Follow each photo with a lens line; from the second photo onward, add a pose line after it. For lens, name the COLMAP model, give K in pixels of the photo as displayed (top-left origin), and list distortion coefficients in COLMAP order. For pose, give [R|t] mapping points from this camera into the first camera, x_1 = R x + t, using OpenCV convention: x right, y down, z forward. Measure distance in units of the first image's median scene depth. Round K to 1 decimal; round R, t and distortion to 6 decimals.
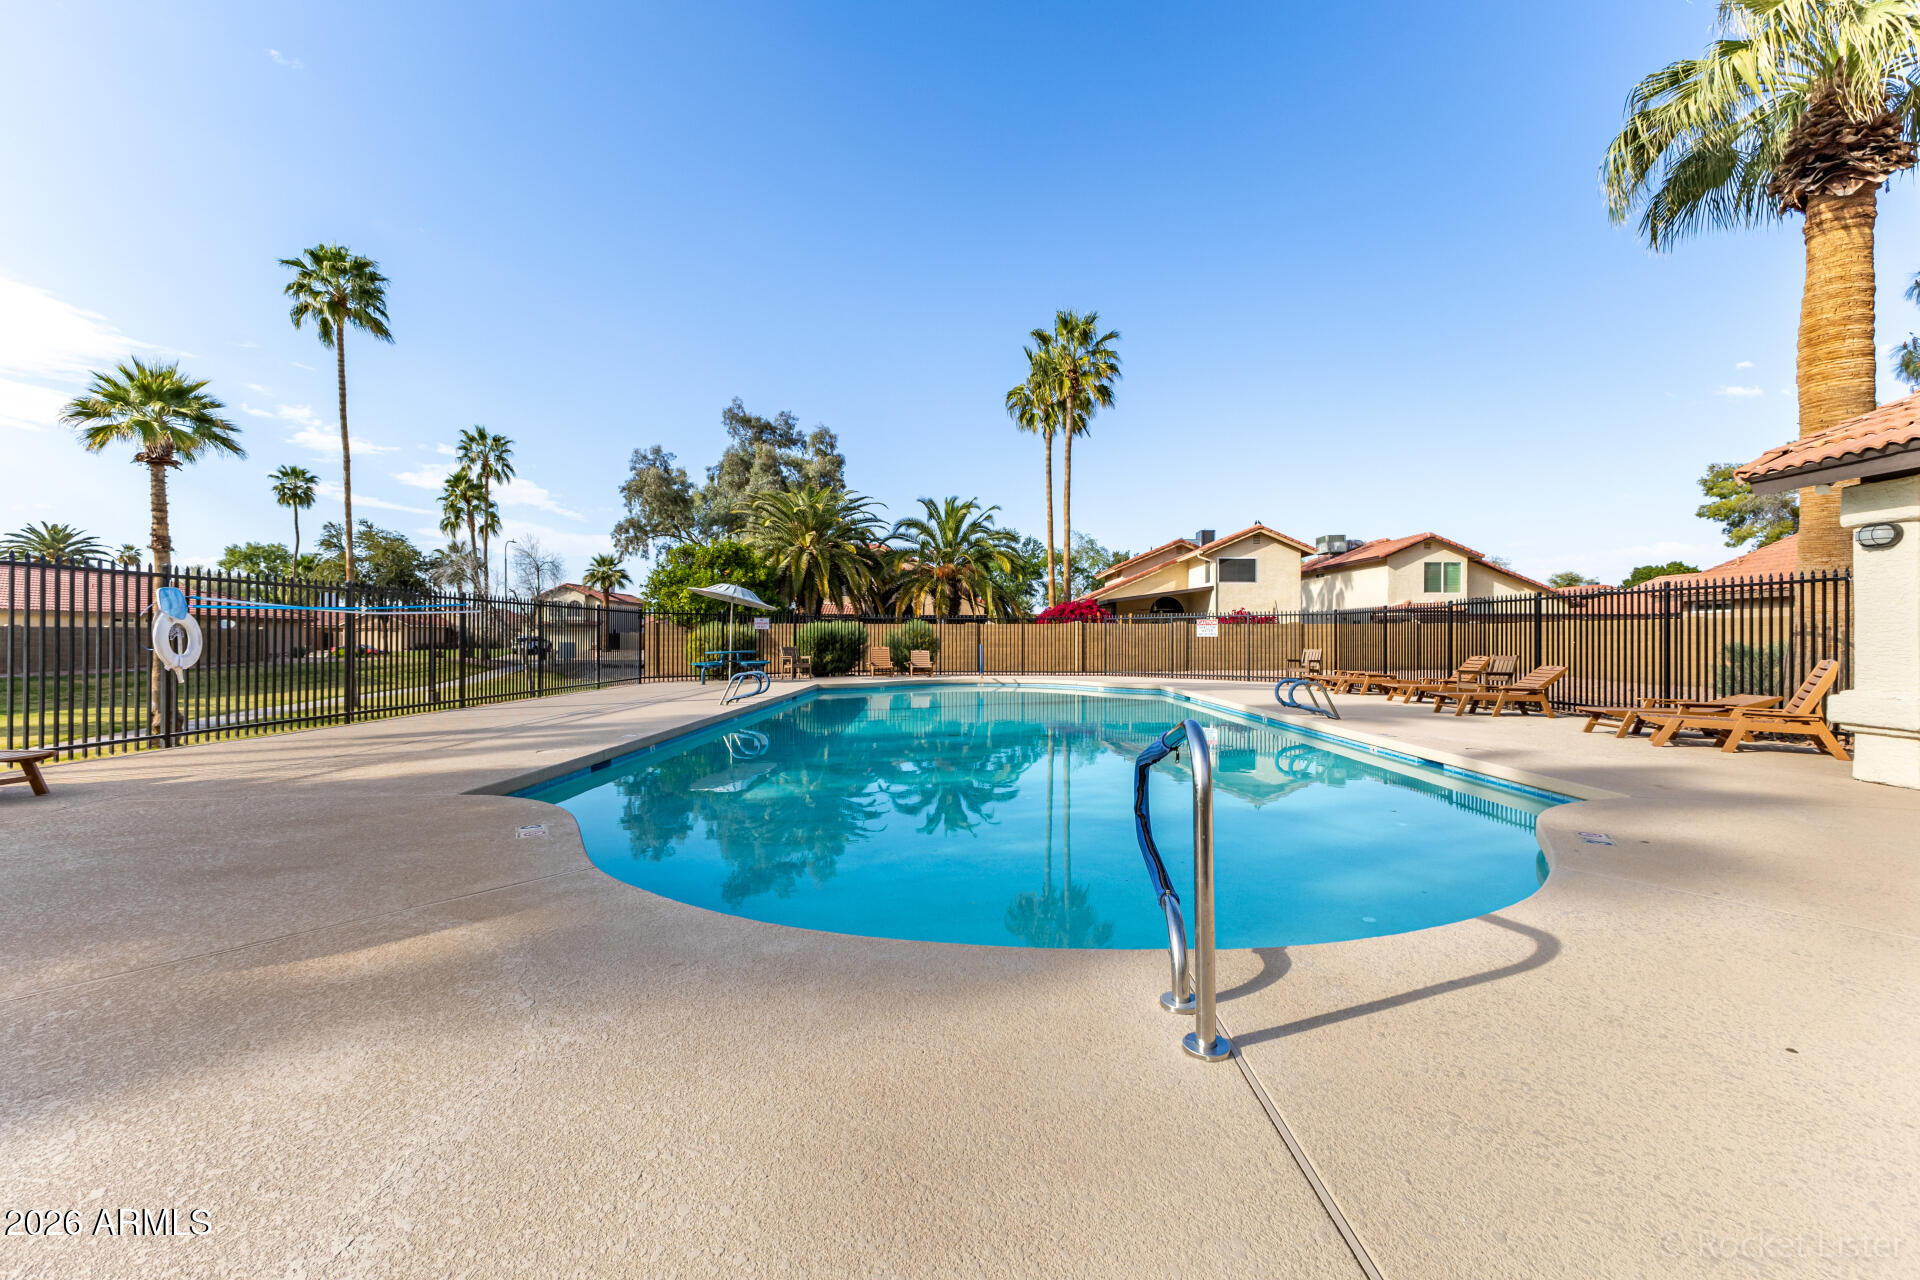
lens RADIAL K [[823.3, 0, 964.7], [0, 823.3, 631.7], [0, 0, 1]] dist [-0.000050, 0.000385]
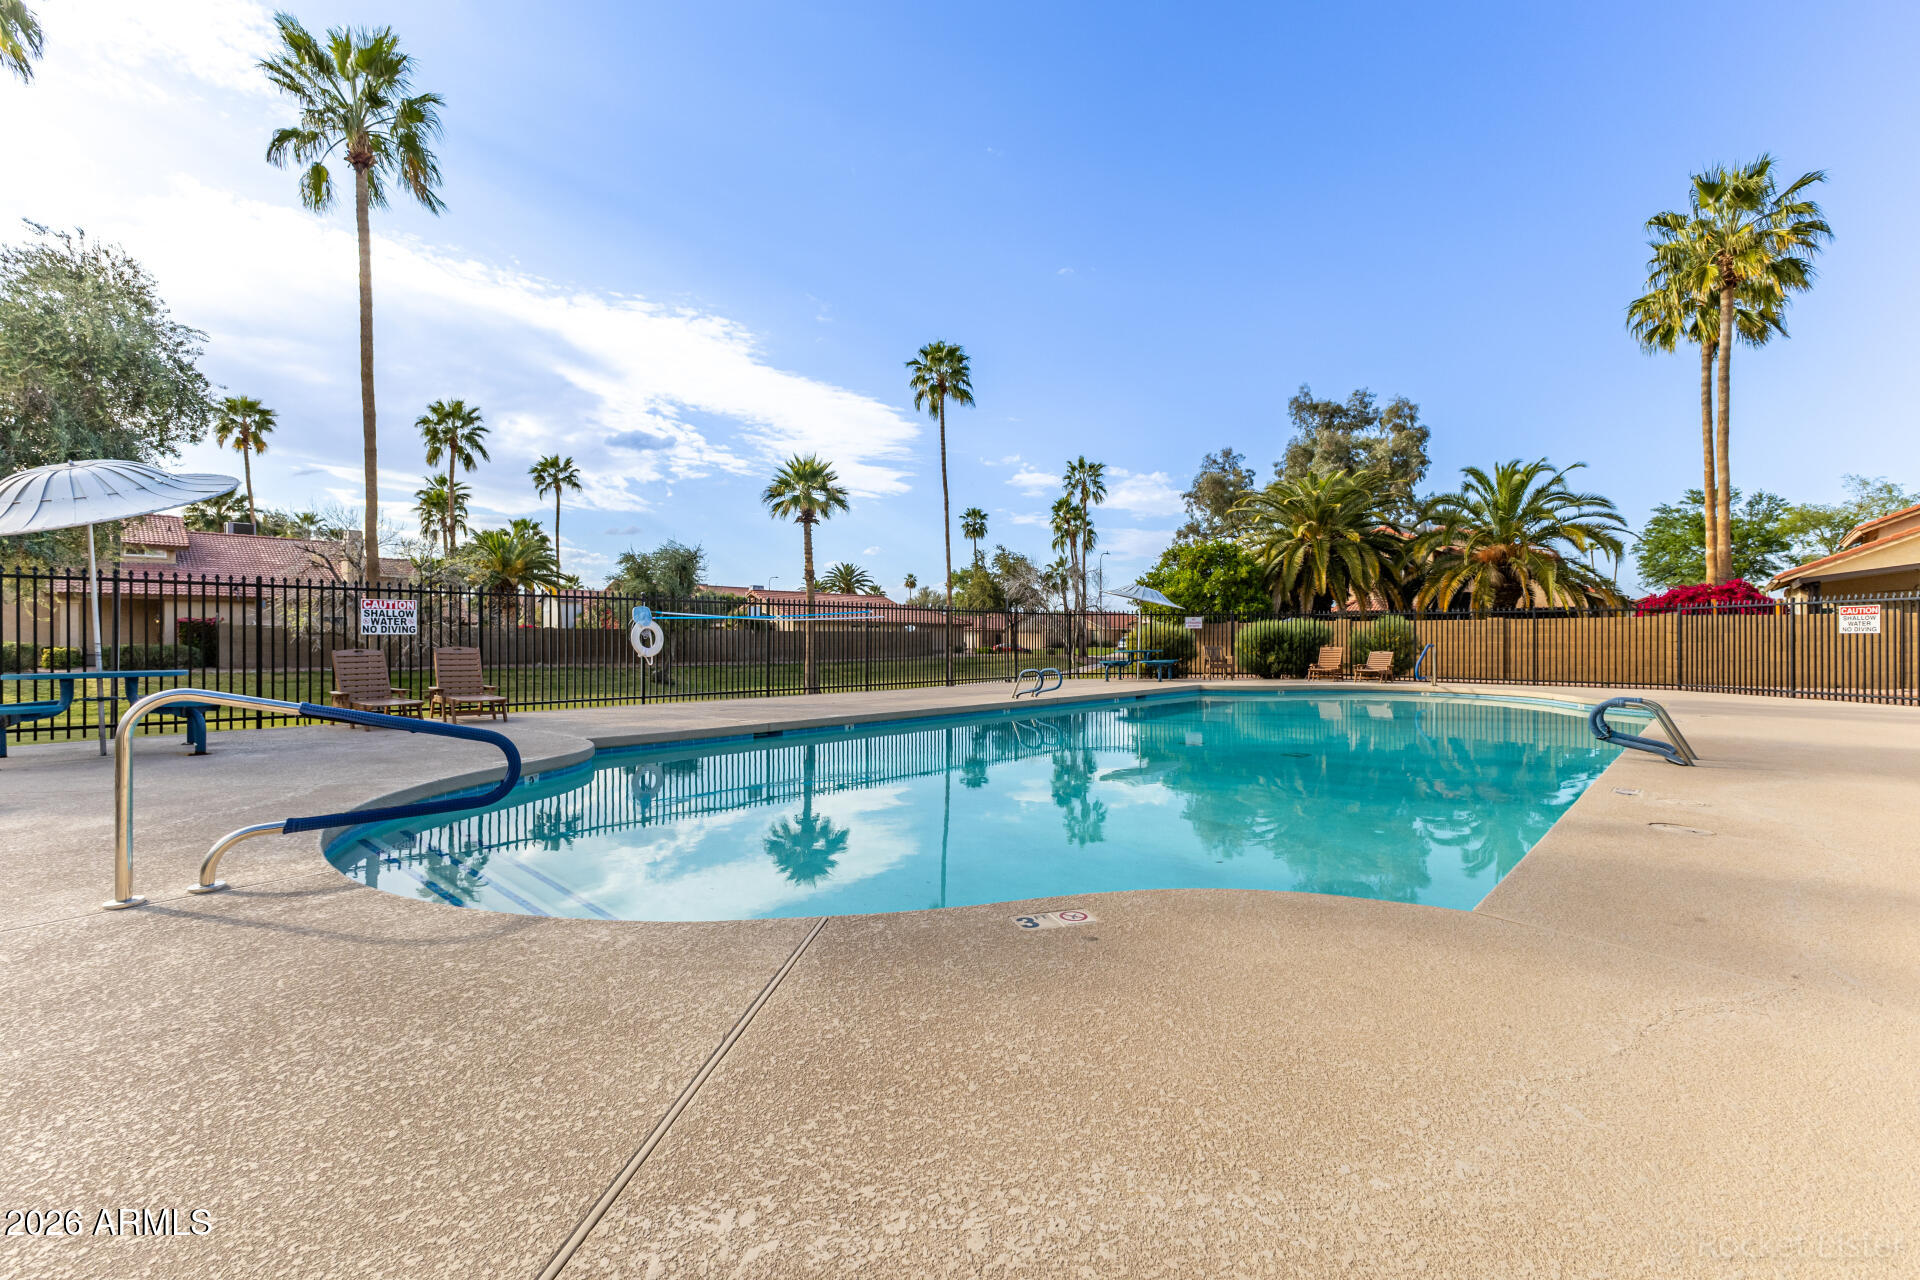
lens RADIAL K [[823.3, 0, 964.7], [0, 823.3, 631.7], [0, 0, 1]] dist [-0.000050, 0.000385]
pose [[0.727075, -0.006172, -0.686530, 0.139349], [0.006611, 0.999976, -0.001989, 0.000621], [0.686526, -0.003093, 0.727099, 0.052395]]
